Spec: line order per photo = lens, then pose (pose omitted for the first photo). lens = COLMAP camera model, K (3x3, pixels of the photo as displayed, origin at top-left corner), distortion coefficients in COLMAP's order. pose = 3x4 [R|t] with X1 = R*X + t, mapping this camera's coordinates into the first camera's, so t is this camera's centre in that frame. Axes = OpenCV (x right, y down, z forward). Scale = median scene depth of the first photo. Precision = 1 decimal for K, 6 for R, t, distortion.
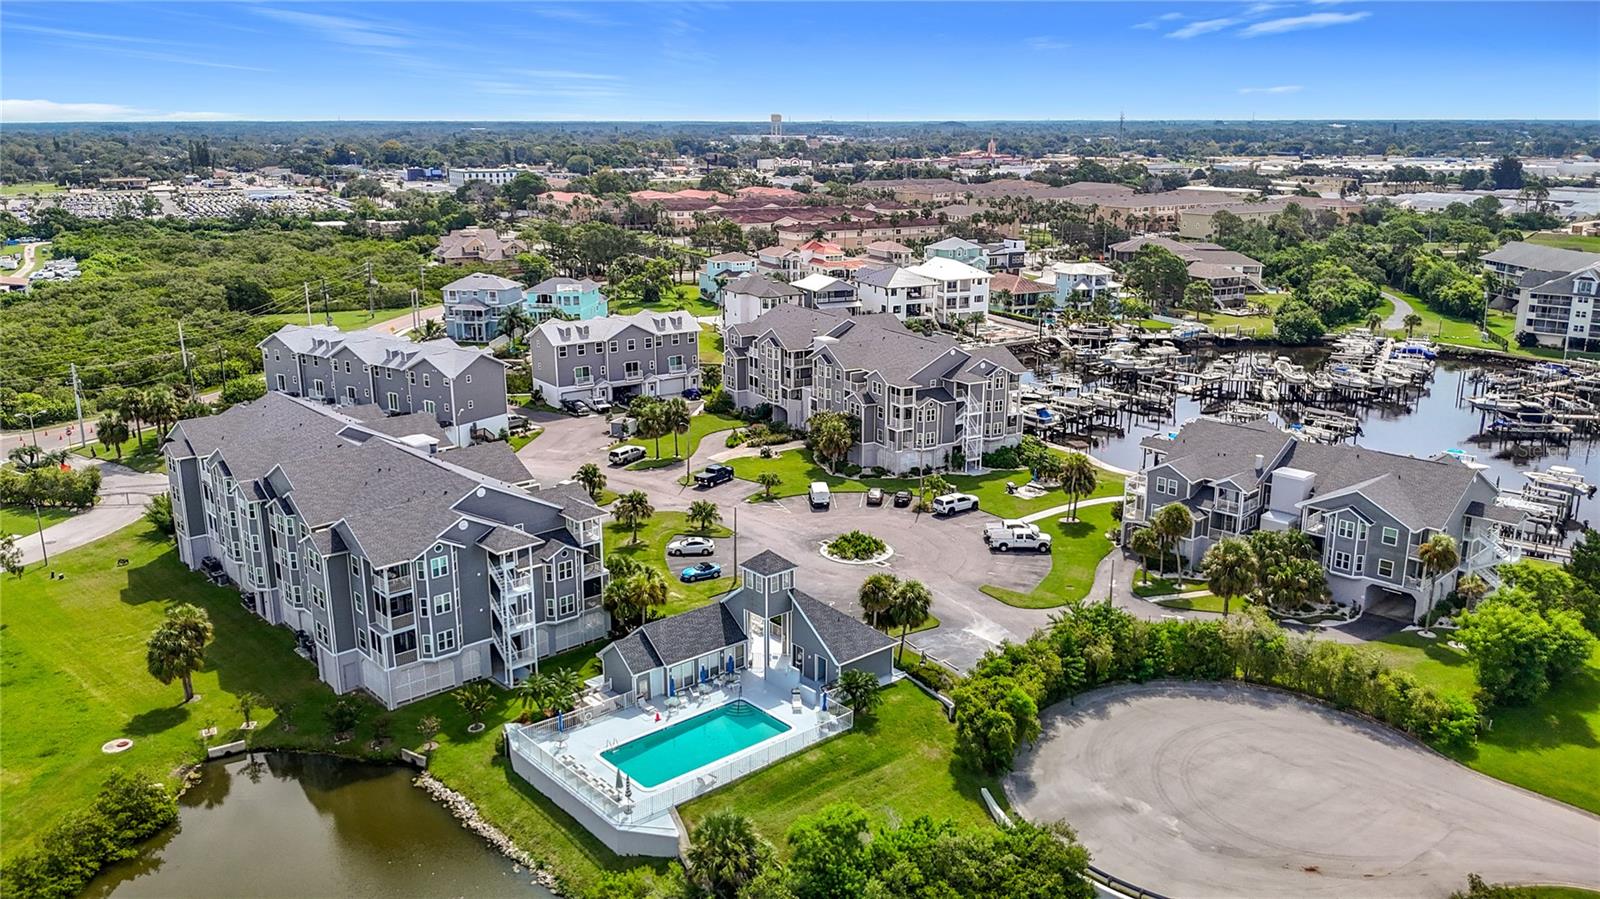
lens RADIAL K [[1208.3, 0, 802.5], [0, 1208.3, 448.7], [0, 0, 1]] dist [0.087189, -0.127895]
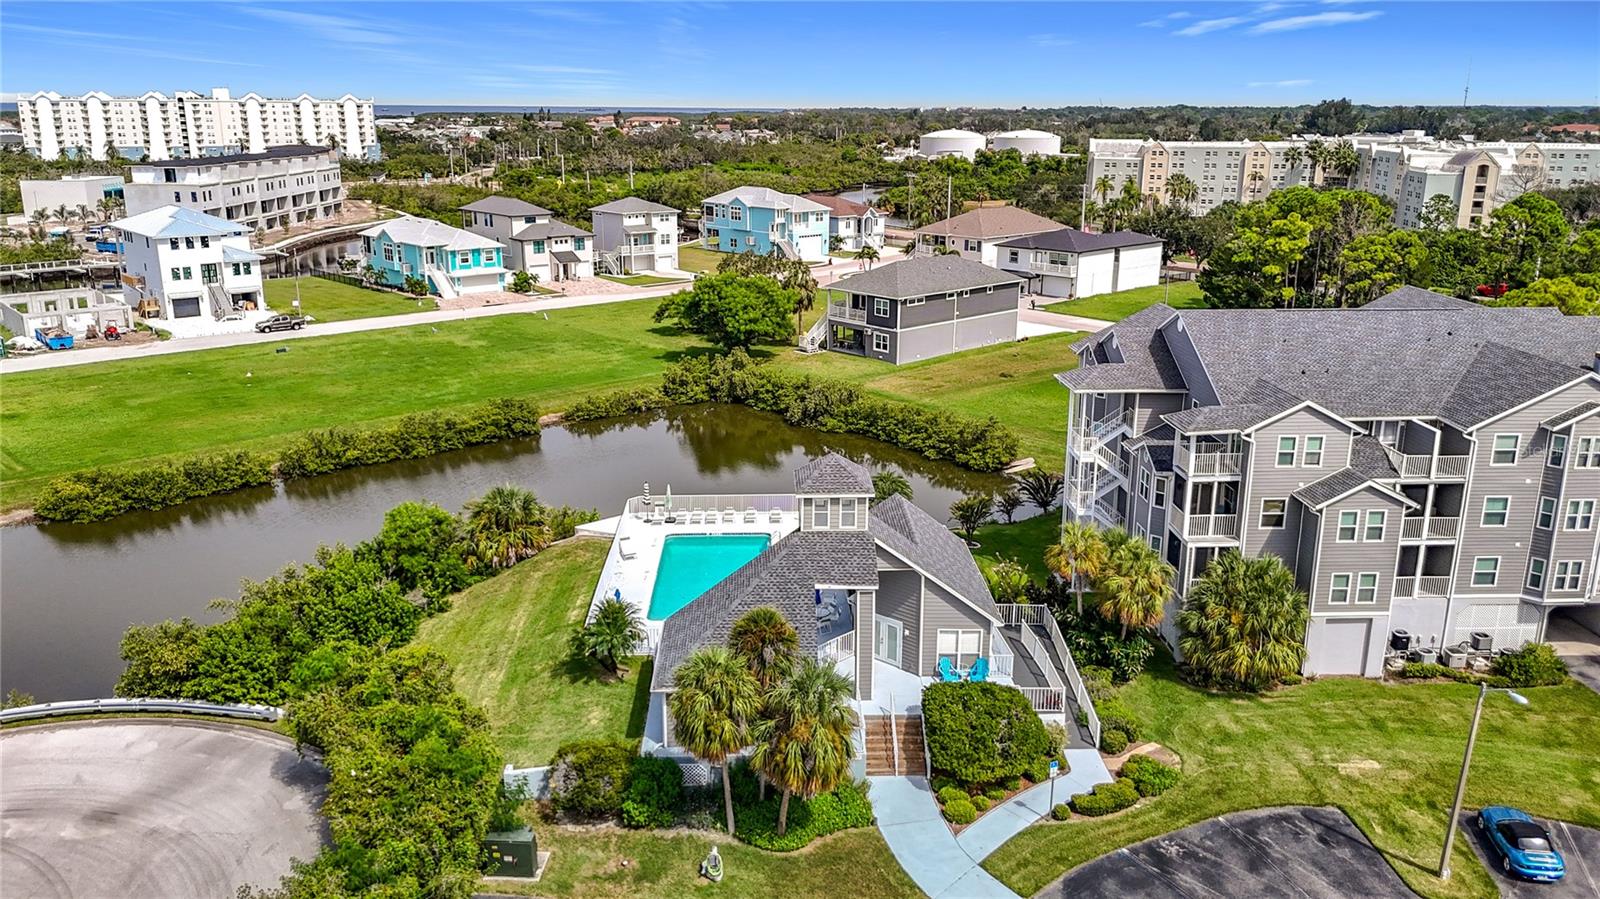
lens RADIAL K [[1194.8, 0, 805.0], [0, 1194.8, 443.1], [0, 0, 1]] dist [0.084238, -0.115996]
pose [[-0.632086, 0.207038, -0.746728, 0.371494], [-0.198184, 0.888405, 0.414077, -0.138539], [0.749126, 0.409722, -0.520517, 1.218269]]
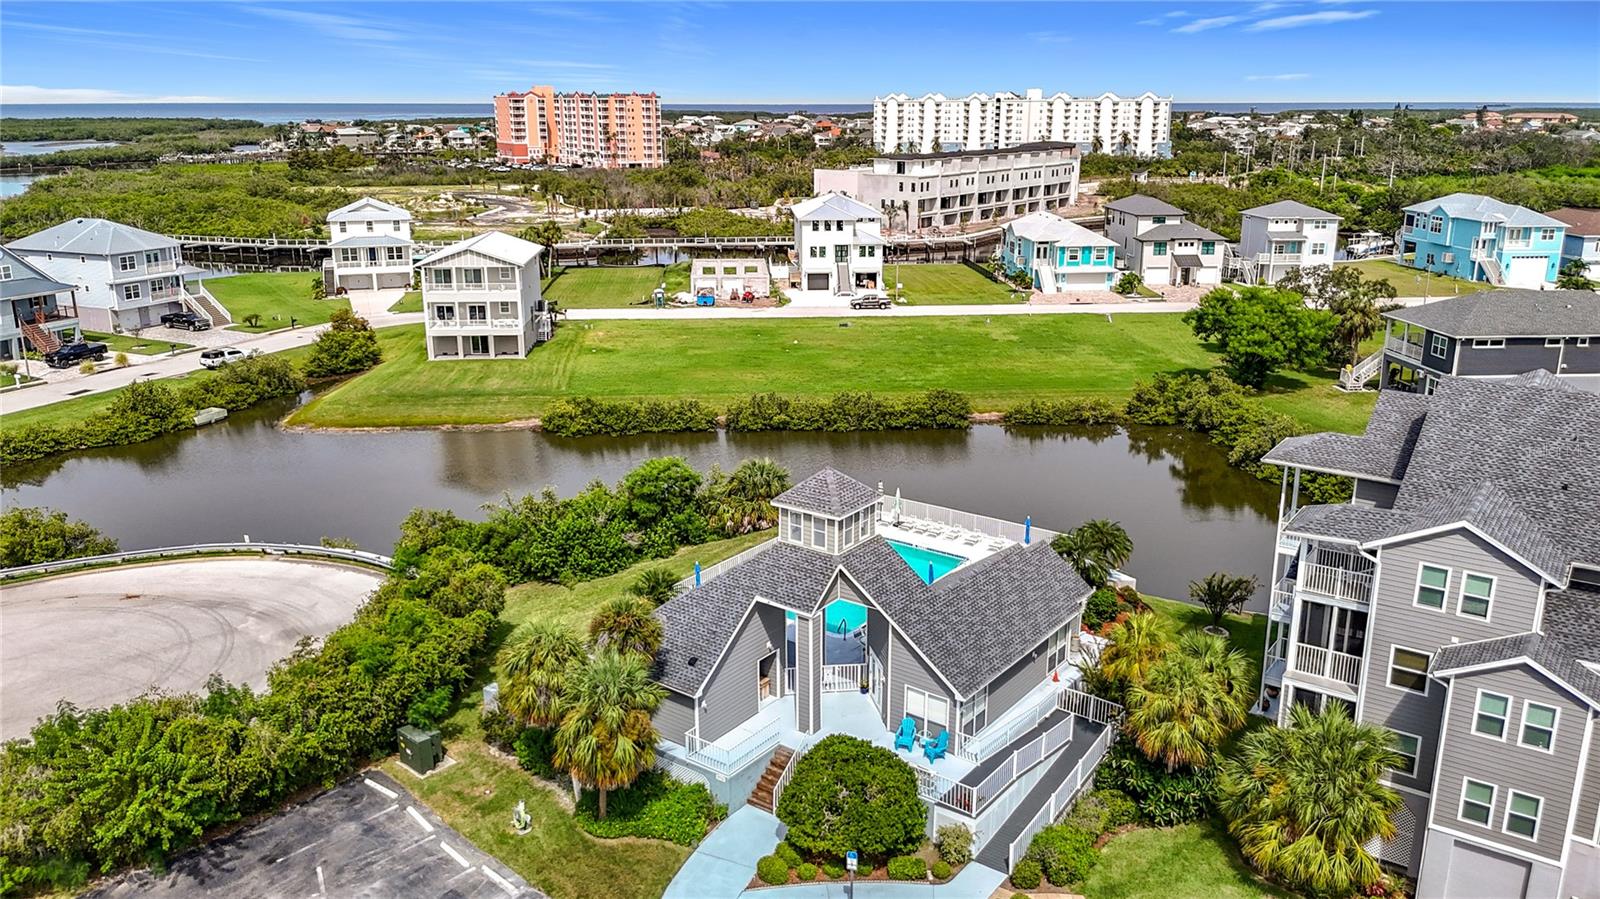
lens RADIAL K [[1208.3, 0, 802.5], [0, 1208.3, 448.7], [0, 0, 1]] dist [0.087189, -0.127895]
pose [[-0.977144, 0.059072, -0.204204, 0.084916], [-0.052588, 0.863584, 0.501456, -0.175791], [0.205969, 0.500733, -0.840739, 1.368653]]
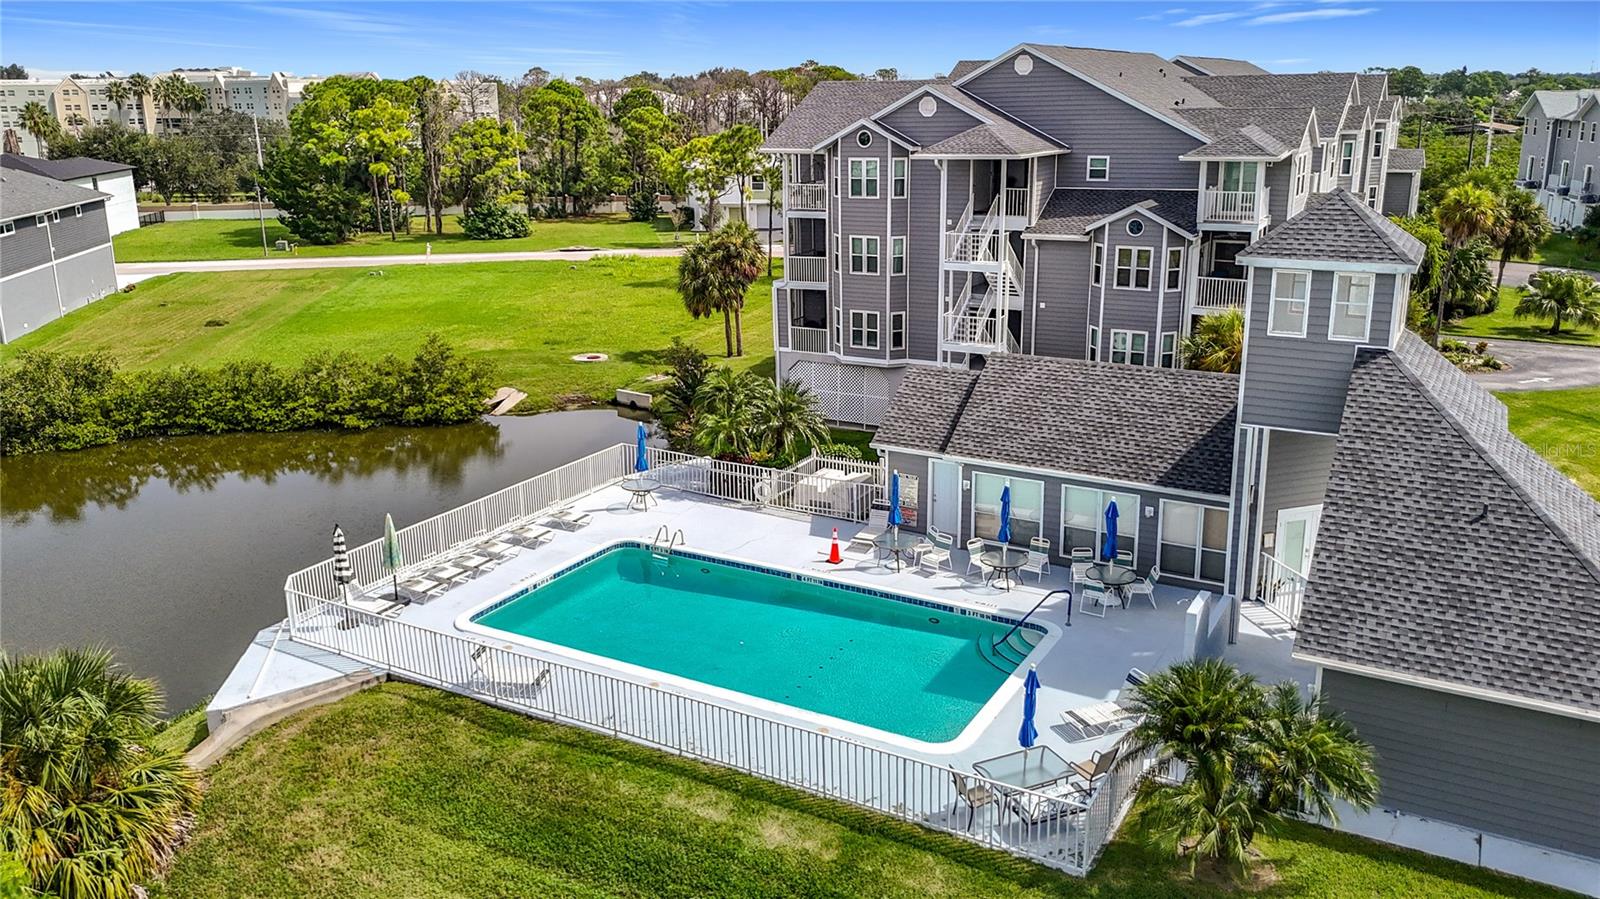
lens RADIAL K [[1208.3, 0, 802.5], [0, 1208.3, 448.7], [0, 0, 1]] dist [0.087189, -0.127895]
pose [[0.330716, 0.259992, -0.907211, 0.184688], [-0.225470, 0.955232, 0.191561, 0.108918], [0.916401, 0.141196, 0.374530, 0.761616]]
